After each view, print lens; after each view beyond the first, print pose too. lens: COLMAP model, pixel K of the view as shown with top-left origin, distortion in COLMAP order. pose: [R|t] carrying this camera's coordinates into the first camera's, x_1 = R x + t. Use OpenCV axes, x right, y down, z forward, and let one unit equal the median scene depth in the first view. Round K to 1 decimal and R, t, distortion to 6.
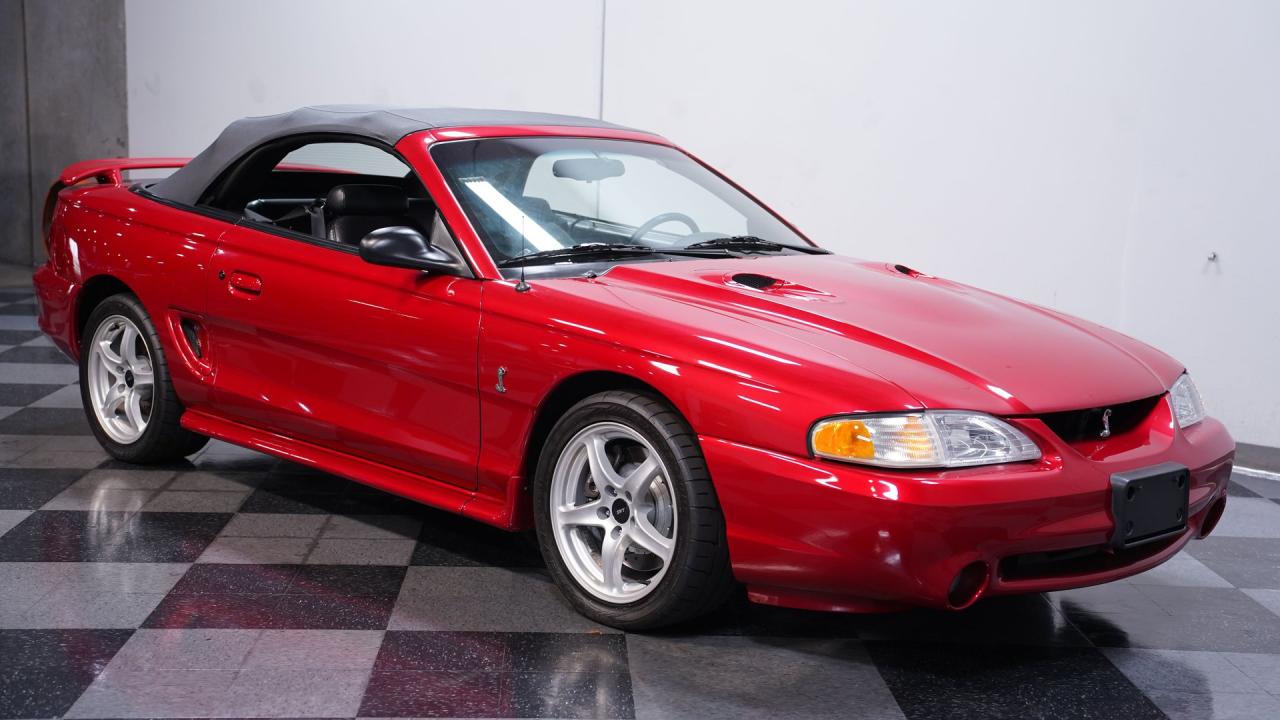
lens RADIAL K [[1713.9, 0, 640.0], [0, 1713.9, 360.0], [0, 0, 1]] dist [0.207472, 0.085793]
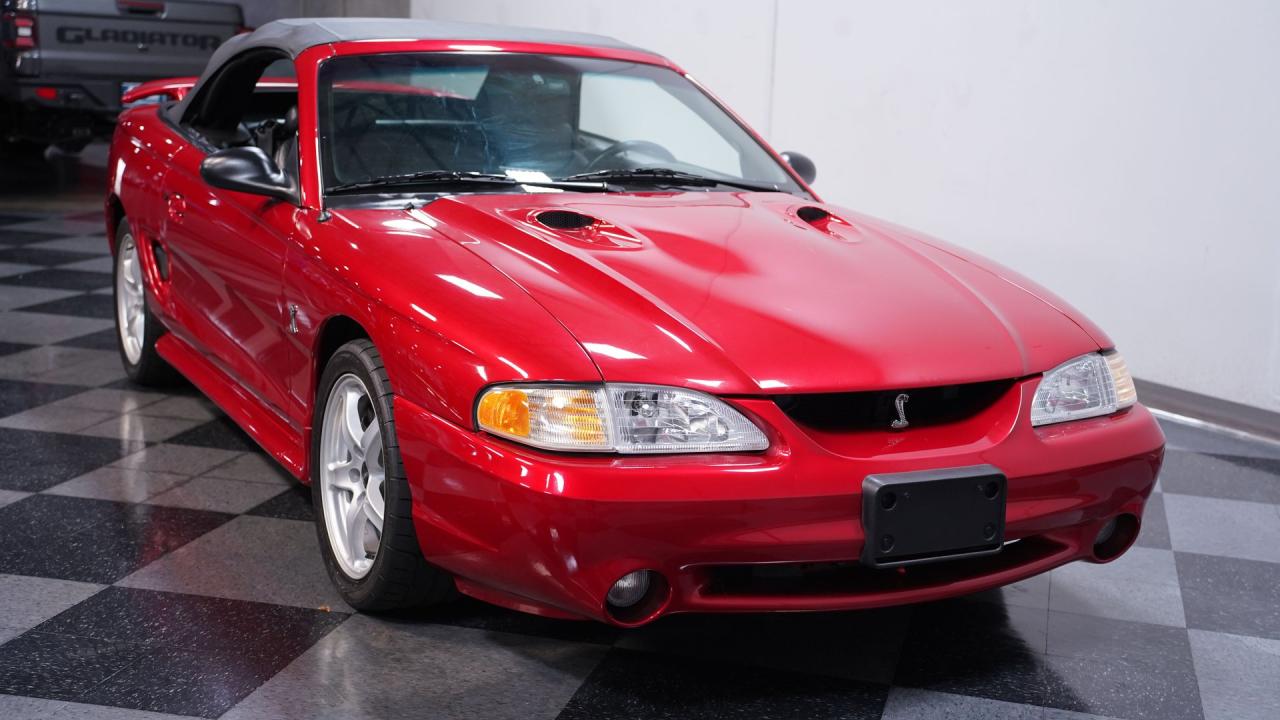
lens RADIAL K [[1713.9, 0, 640.0], [0, 1713.9, 360.0], [0, 0, 1]] dist [0.207472, 0.085793]
pose [[0.948524, 0.057272, -0.311483, 0.401296], [-0.044874, 0.997894, 0.046832, -0.019285], [0.313509, -0.030444, 0.949097, 0.207402]]
